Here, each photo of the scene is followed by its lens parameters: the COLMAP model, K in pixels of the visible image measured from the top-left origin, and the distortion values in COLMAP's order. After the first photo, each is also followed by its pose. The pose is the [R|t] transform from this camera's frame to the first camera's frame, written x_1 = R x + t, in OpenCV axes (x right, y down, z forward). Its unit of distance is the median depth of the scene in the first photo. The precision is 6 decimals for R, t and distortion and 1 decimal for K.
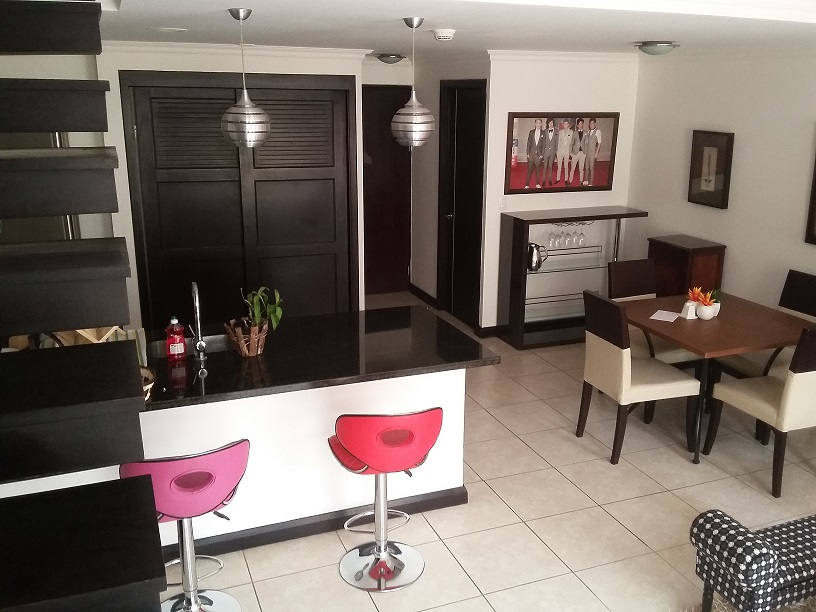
lens RADIAL K [[764.2, 0, 409.8], [0, 764.2, 301.4], [0, 0, 1]] dist [0.017494, 0.000000]
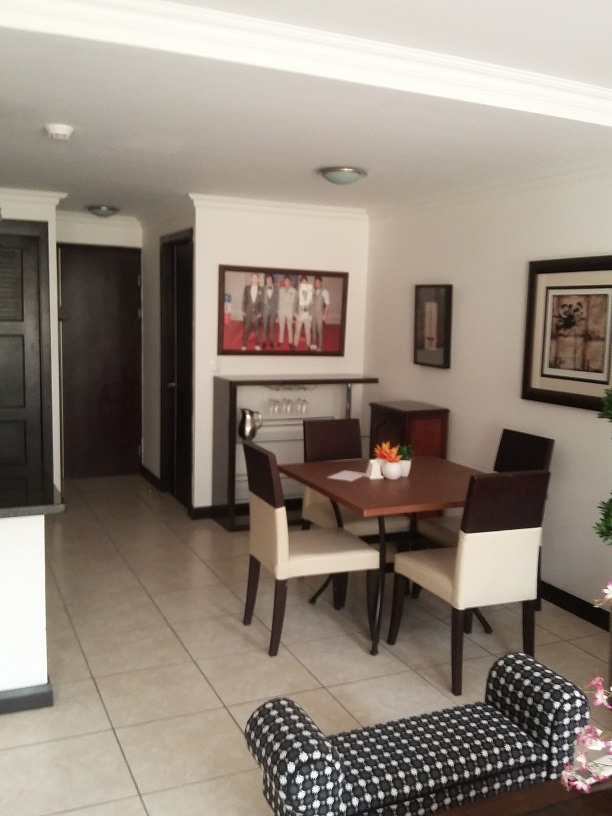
lens RADIAL K [[764.2, 0, 305.5], [0, 764.2, 411.2], [0, 0, 1]] dist [0.017494, 0.000000]
pose [[0.998637, 0.011955, 0.050808, 0.201784], [-0.004638, 0.989891, -0.141758, 0.056386], [-0.051989, 0.141329, 0.988597, 0.133135]]
